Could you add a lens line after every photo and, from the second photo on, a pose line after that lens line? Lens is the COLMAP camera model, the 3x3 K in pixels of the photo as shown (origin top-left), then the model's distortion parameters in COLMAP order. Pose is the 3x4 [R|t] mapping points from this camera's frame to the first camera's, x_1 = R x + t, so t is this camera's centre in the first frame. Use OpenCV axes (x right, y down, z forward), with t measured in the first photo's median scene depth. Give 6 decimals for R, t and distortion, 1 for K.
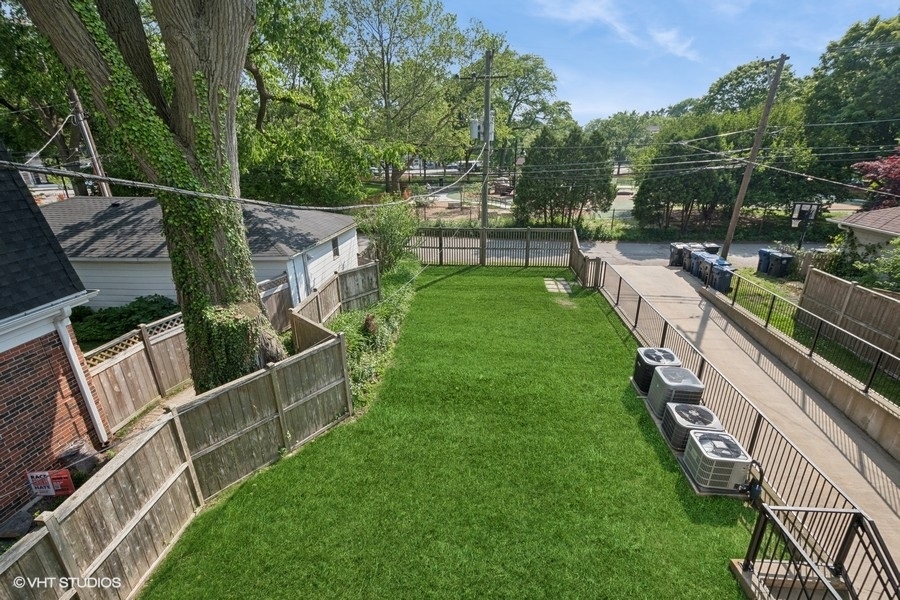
lens RADIAL K [[408.8, 0, 458.8], [0, 408.8, 301.2], [0, 0, 1]] dist [0.003006, -0.000231]
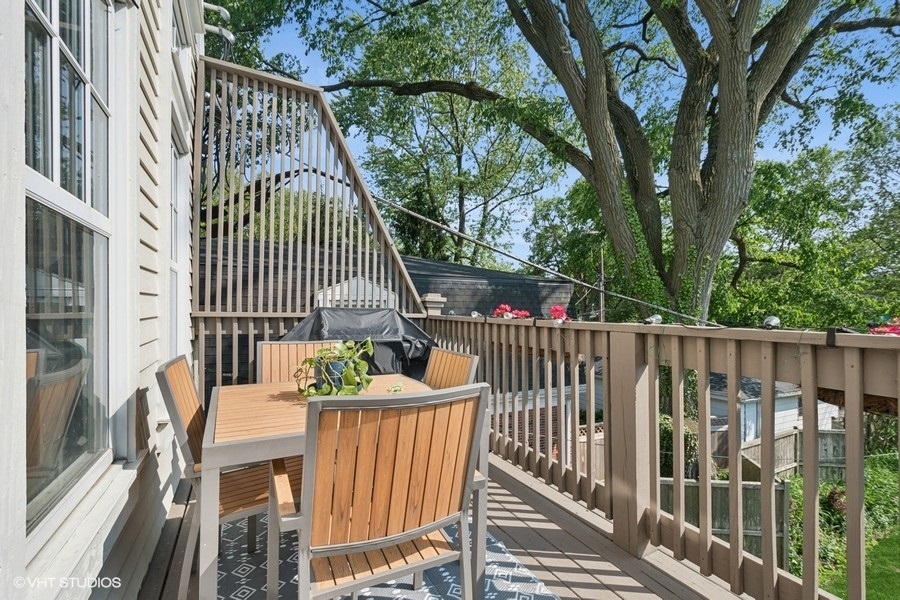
lens RADIAL K [[408.8, 0, 450.4], [0, 408.8, 309.0], [0, 0, 1]] dist [0.003006, -0.000231]
pose [[0.513717, 0.015132, -0.857826, 0.080794], [-0.317465, 0.932231, -0.173672, 0.083355], [0.797064, 0.361548, 0.483707, -0.146046]]
